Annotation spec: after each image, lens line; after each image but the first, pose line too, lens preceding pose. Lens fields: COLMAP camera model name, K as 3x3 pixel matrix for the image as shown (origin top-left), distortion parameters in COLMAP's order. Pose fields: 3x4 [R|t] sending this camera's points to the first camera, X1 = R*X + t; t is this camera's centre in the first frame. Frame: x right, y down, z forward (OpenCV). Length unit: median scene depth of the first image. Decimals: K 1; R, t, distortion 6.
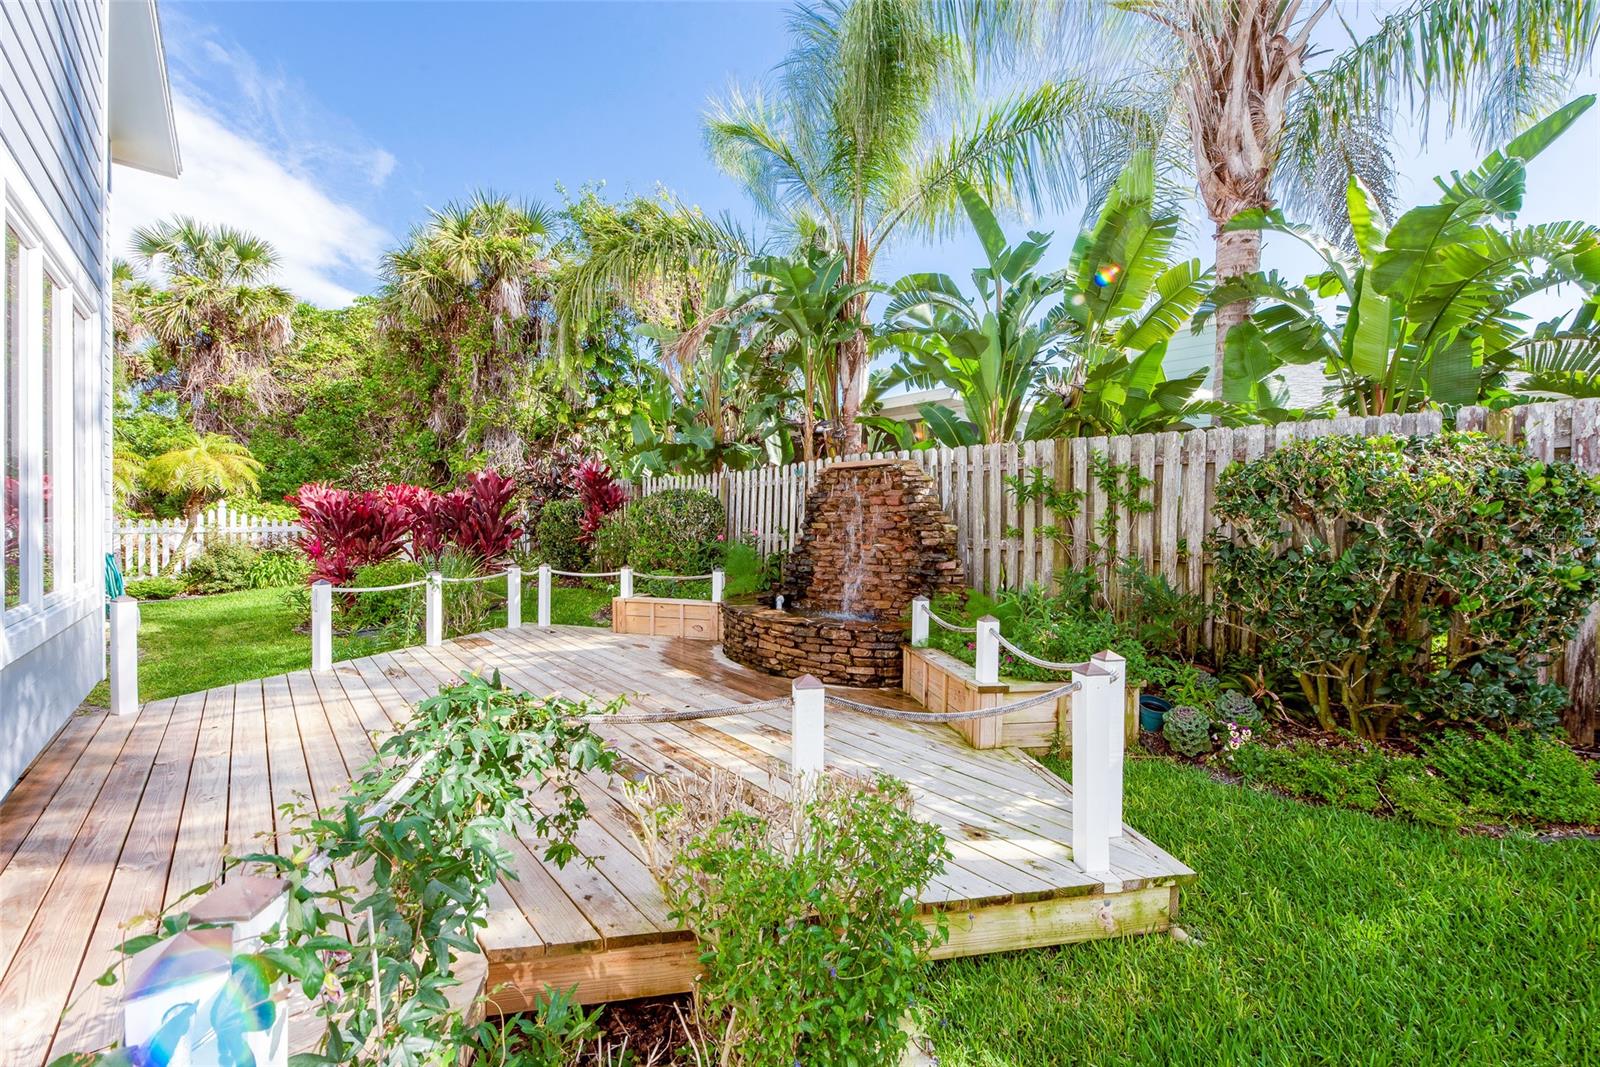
lens RADIAL K [[635.6, 0, 803.0], [0, 635.6, 537.4], [0, 0, 1]] dist [-0.012199, 0.000111]
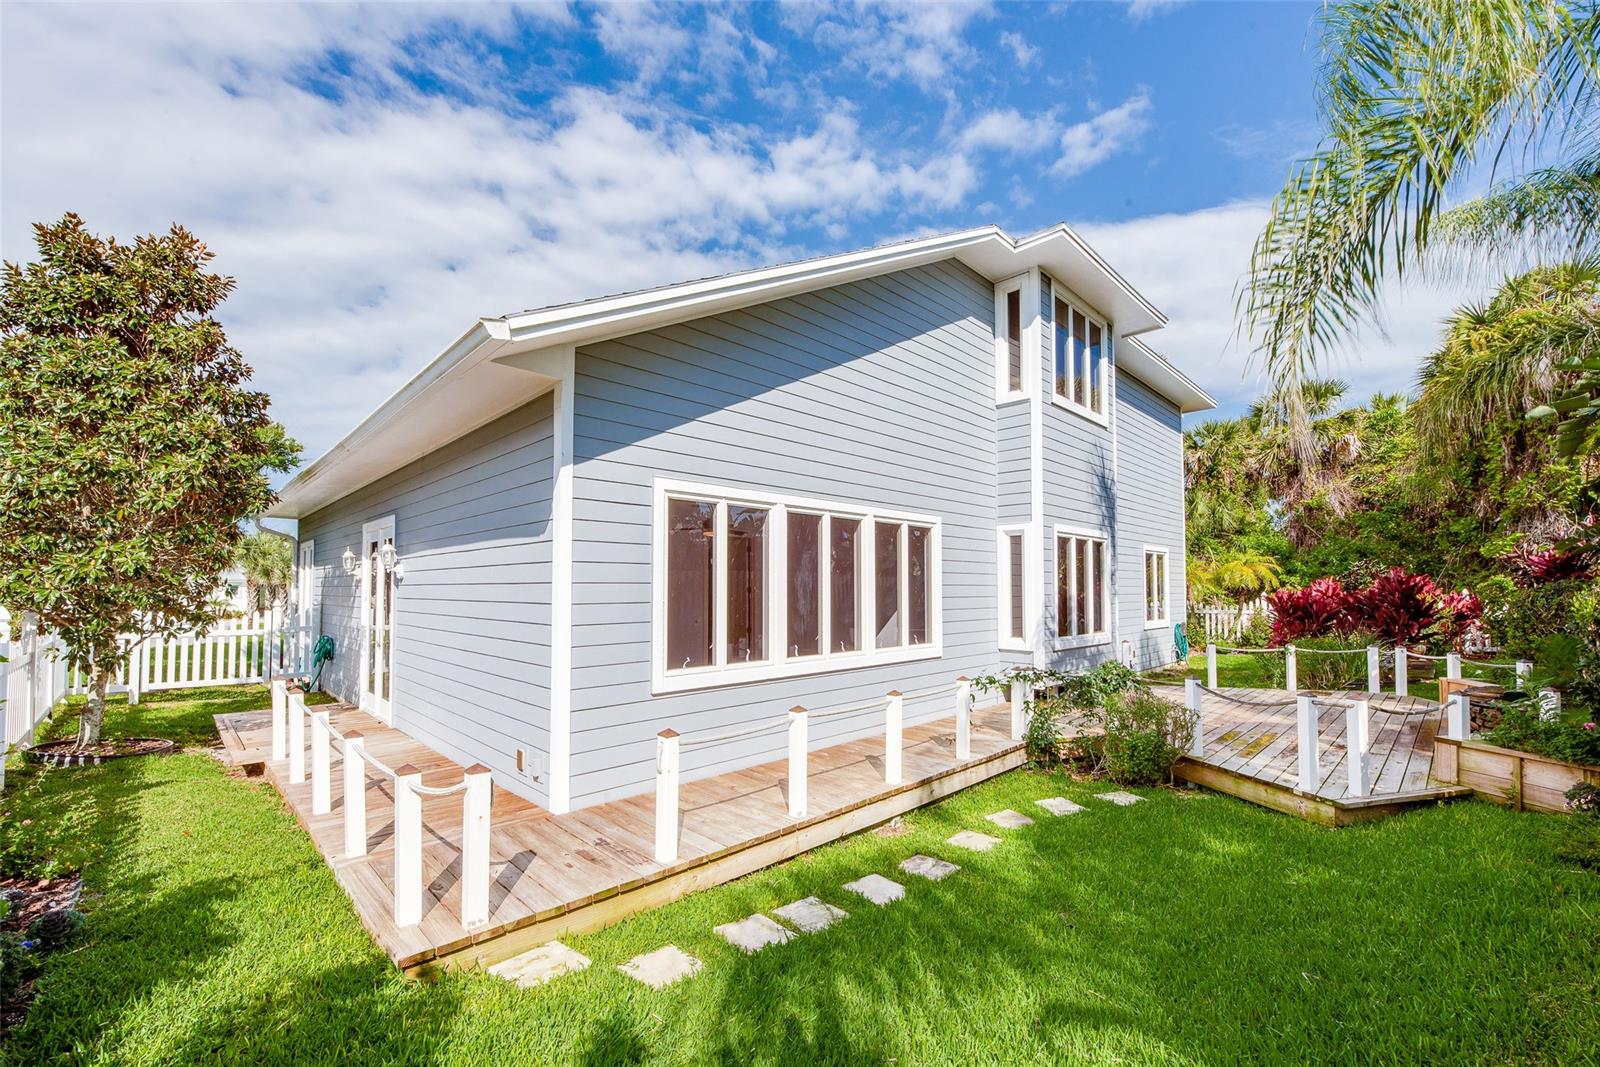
lens RADIAL K [[652.5, 0, 801.3], [0, 652.5, 577.6], [0, 0, 1]] dist [-0.009080, -0.001791]
pose [[0.055670, -0.031752, -0.997944, 0.607024], [-0.025344, 0.999127, -0.033204, -0.016832], [0.998128, 0.027140, 0.054816, -0.196973]]
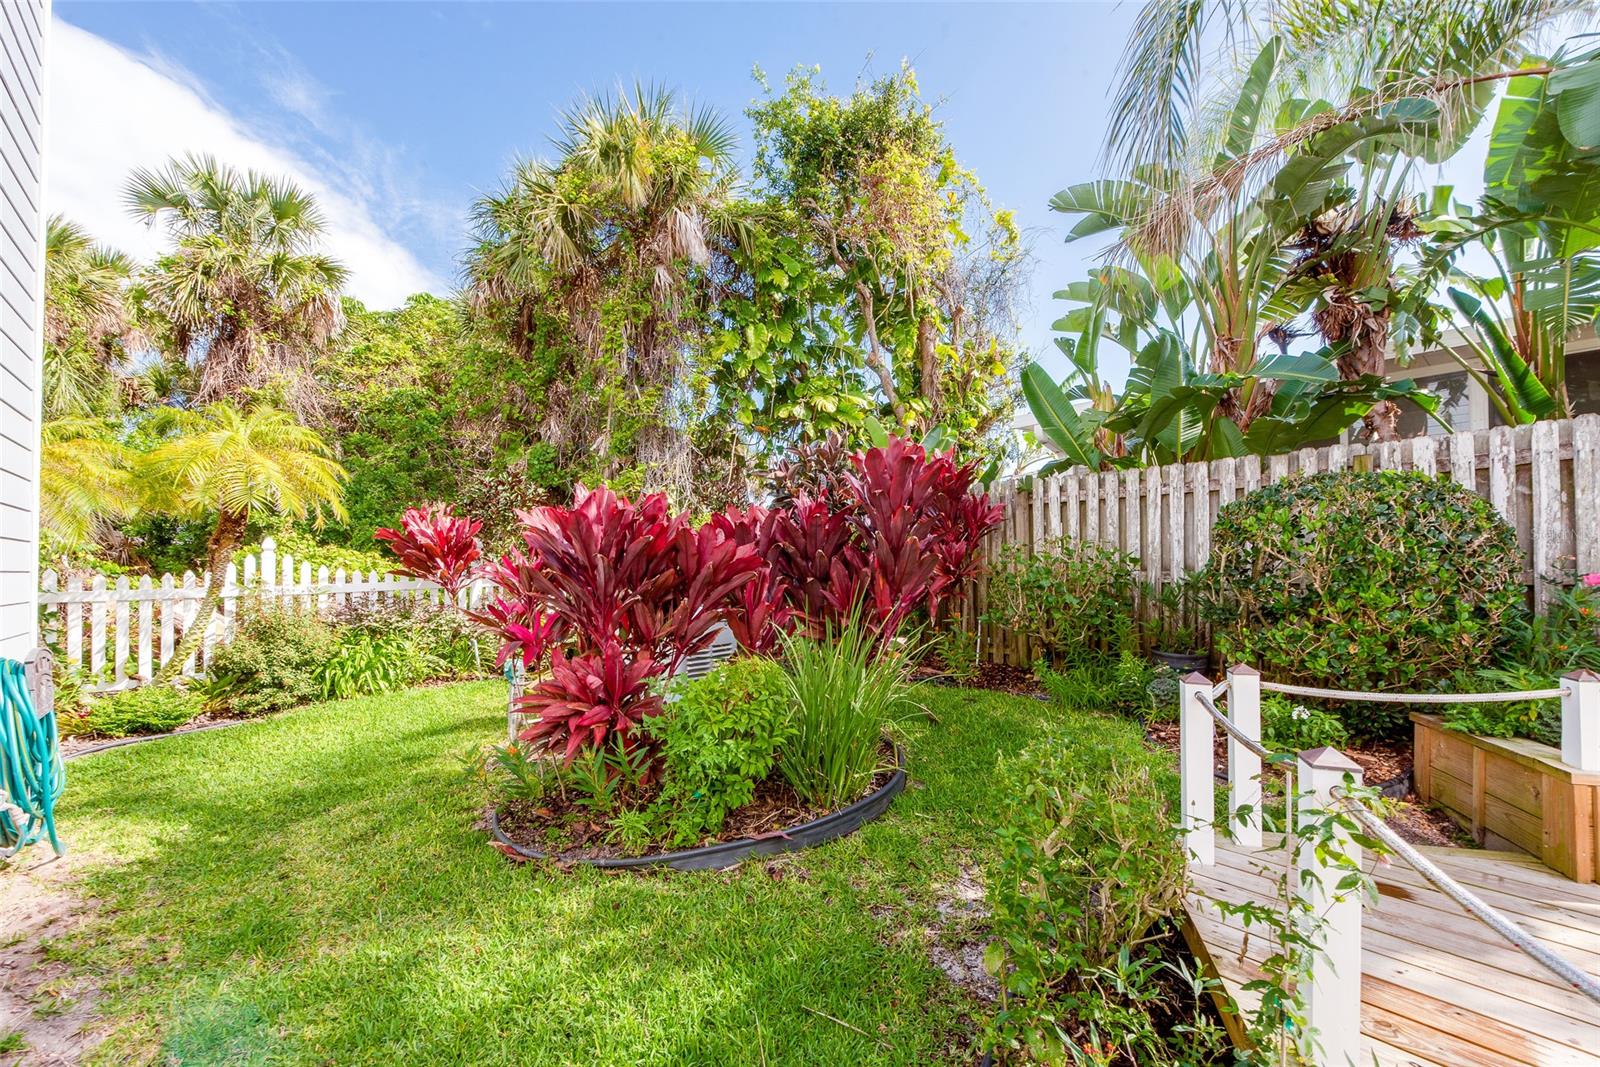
lens RADIAL K [[652.5, 0, 817.5], [0, 652.5, 556.7], [0, 0, 1]] dist [-0.009080, -0.001791]
pose [[0.999685, -0.024935, -0.002916, -0.473480], [0.024789, 0.998785, -0.042581, -0.006278], [0.003974, 0.042495, 0.999089, 0.465302]]
